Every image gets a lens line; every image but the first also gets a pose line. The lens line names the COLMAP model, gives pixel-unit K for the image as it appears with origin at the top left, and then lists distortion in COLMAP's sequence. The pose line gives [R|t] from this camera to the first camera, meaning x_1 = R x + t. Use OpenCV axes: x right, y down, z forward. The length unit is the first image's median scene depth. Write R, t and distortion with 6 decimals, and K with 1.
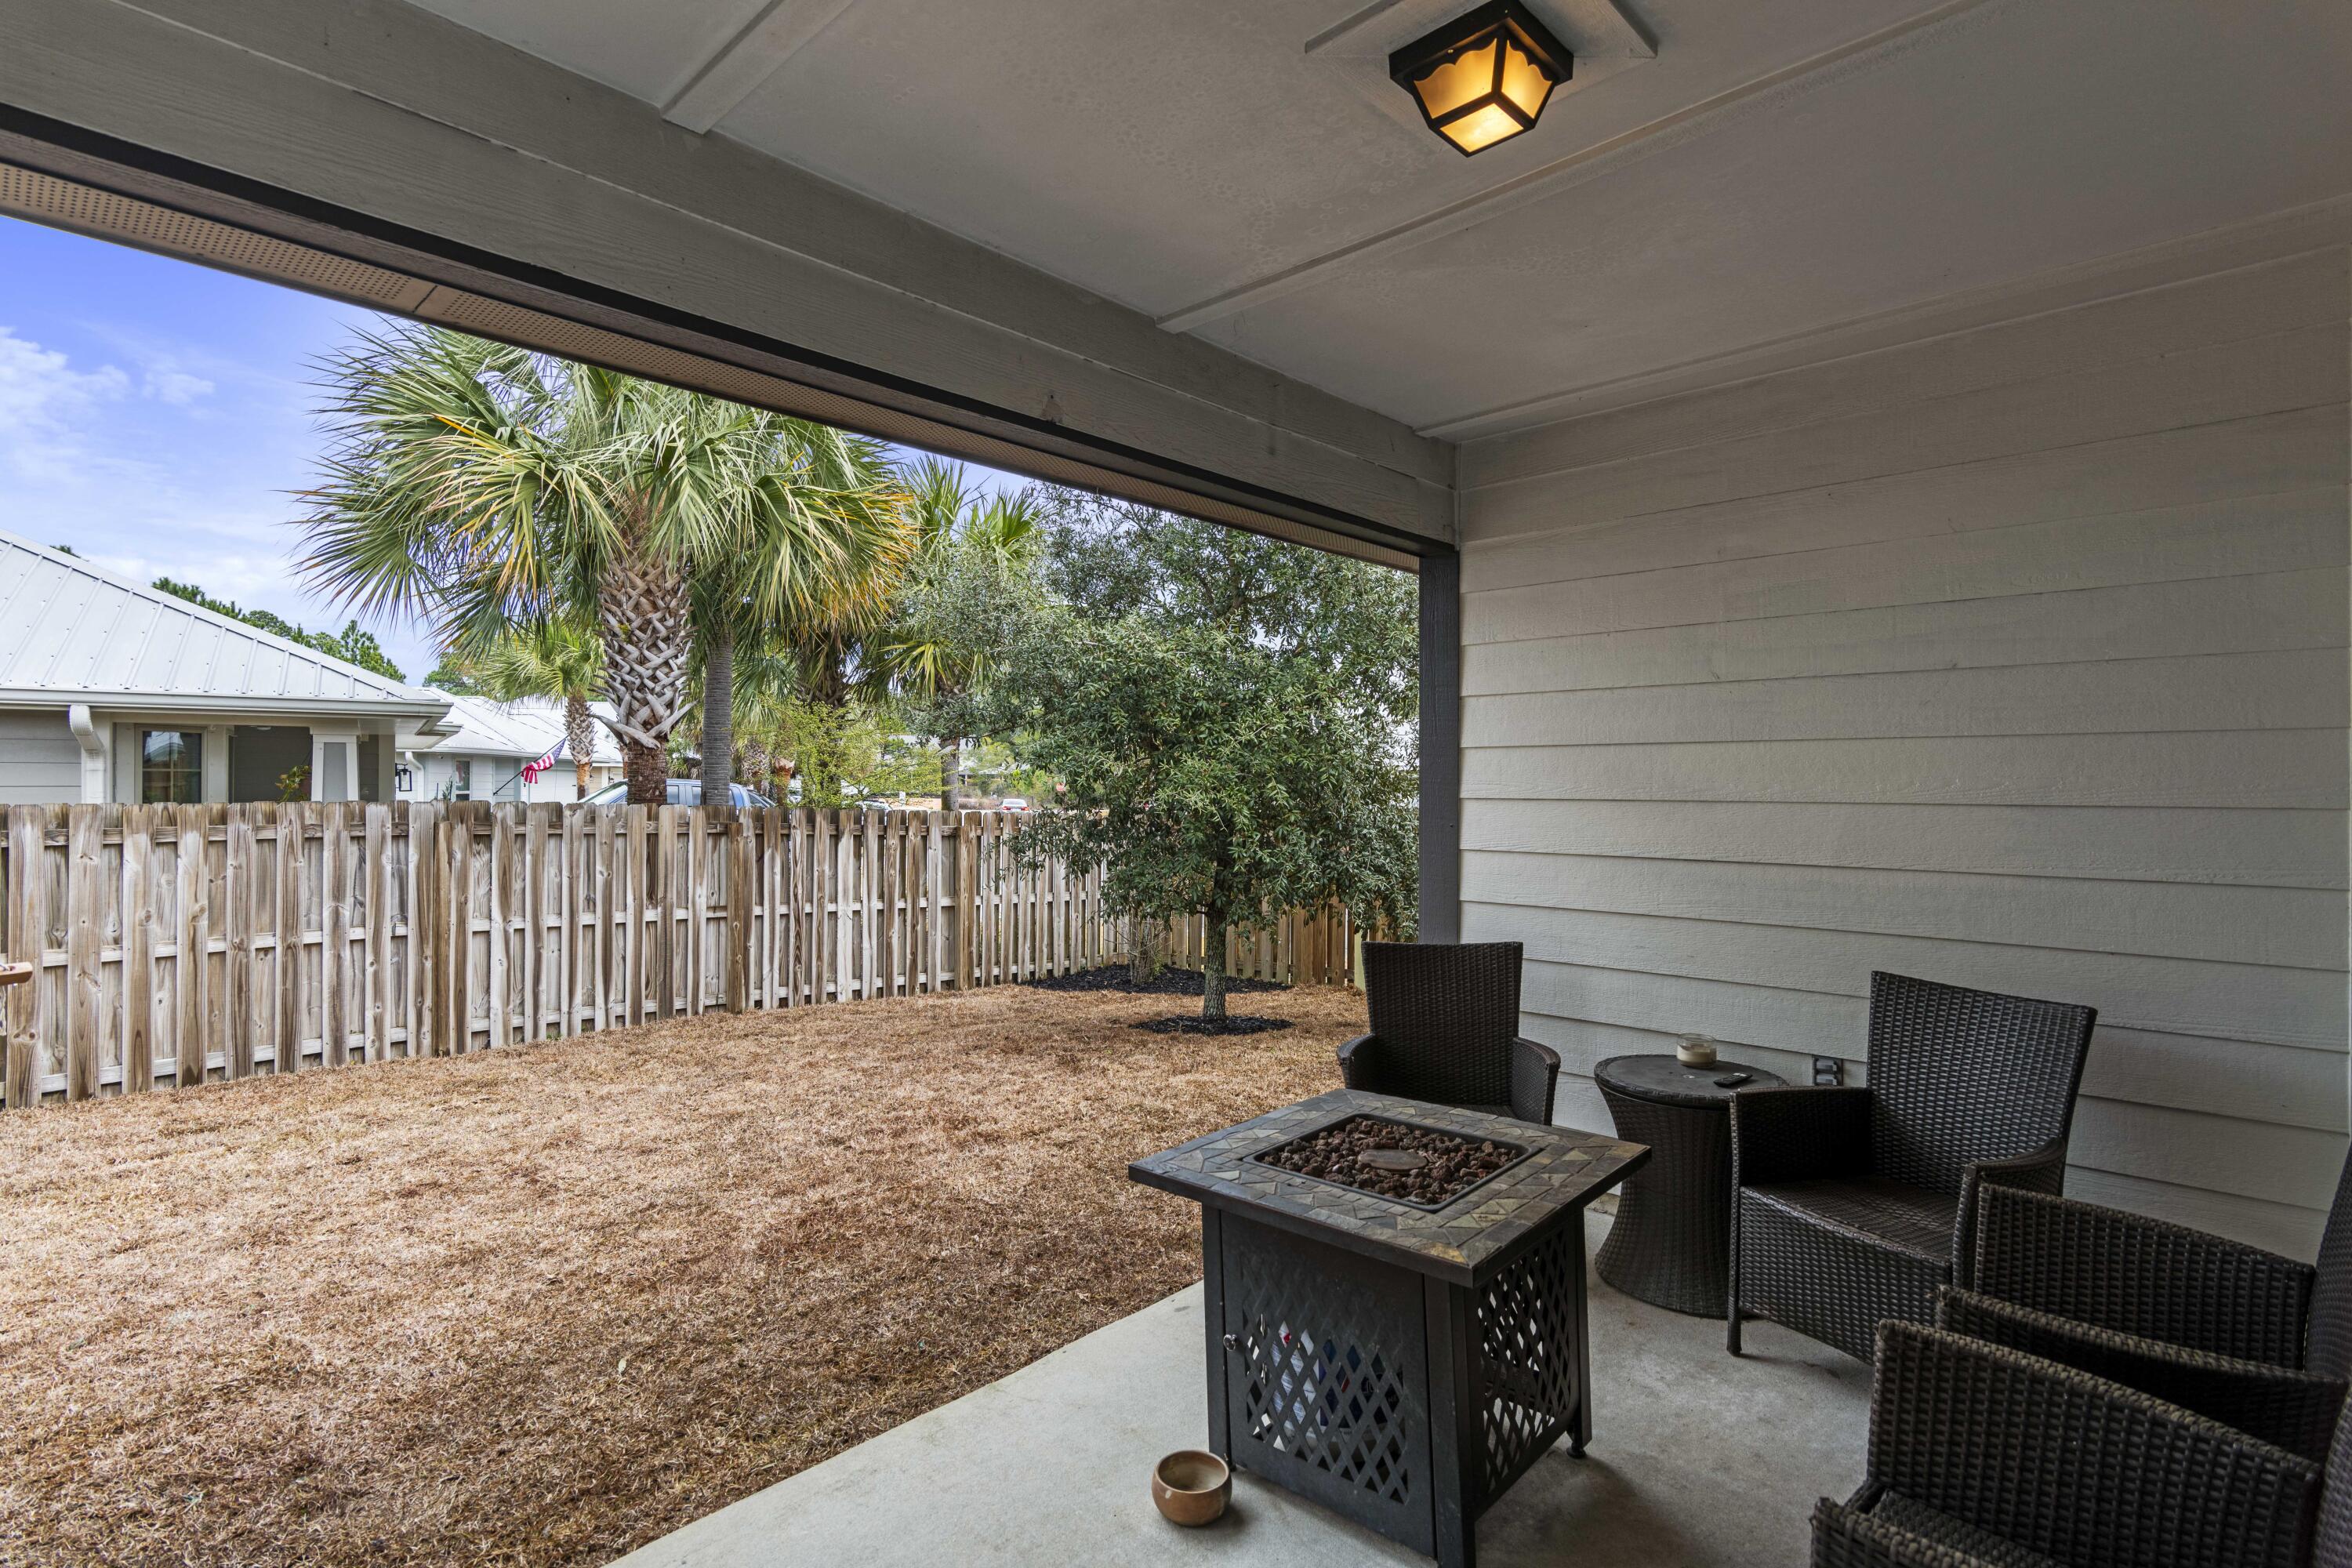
lens RADIAL K [[1135.2, 0, 1174.3], [0, 1135.2, 783.2], [0, 0, 1]] dist [0.000436, -0.000440]
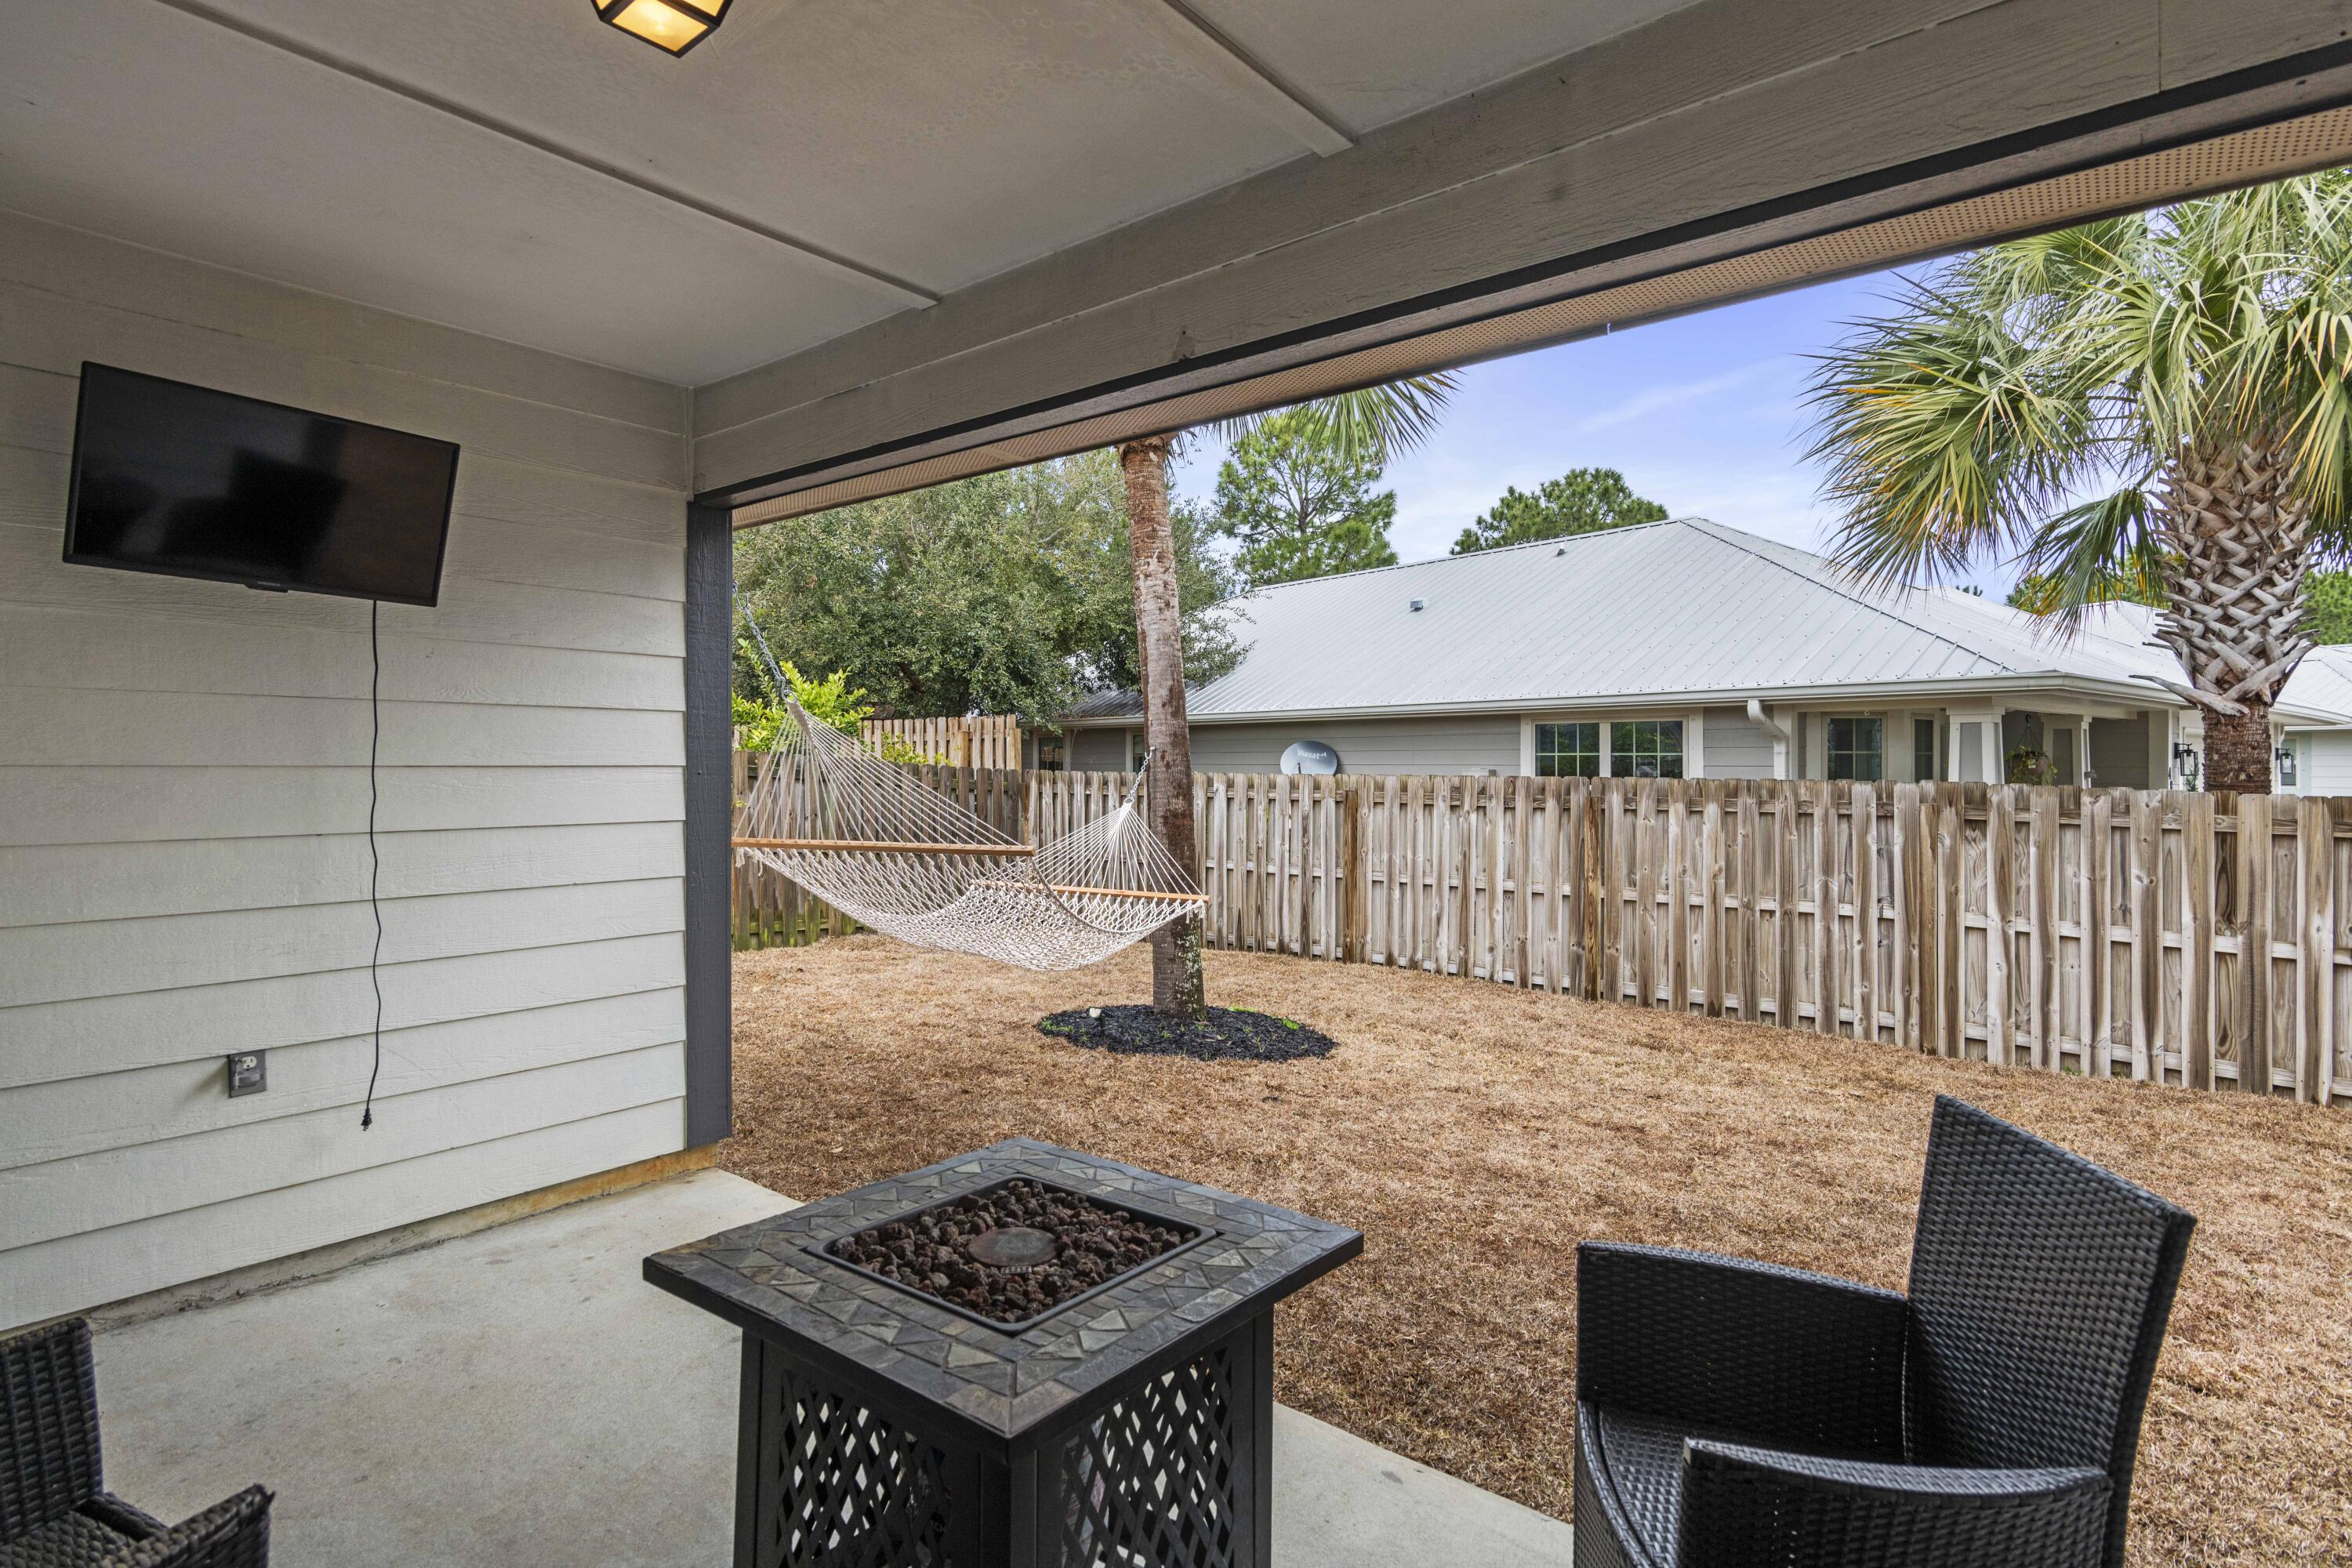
lens RADIAL K [[1186.4, 0, 1179.7], [0, 1186.4, 754.8], [0, 0, 1]] dist [0.000252, 0.000249]
pose [[0.061617, -0.008340, -0.998065, 0.300524], [-0.004973, 0.999950, -0.008663, 0.005323], [0.998087, 0.005497, 0.061573, 0.326919]]
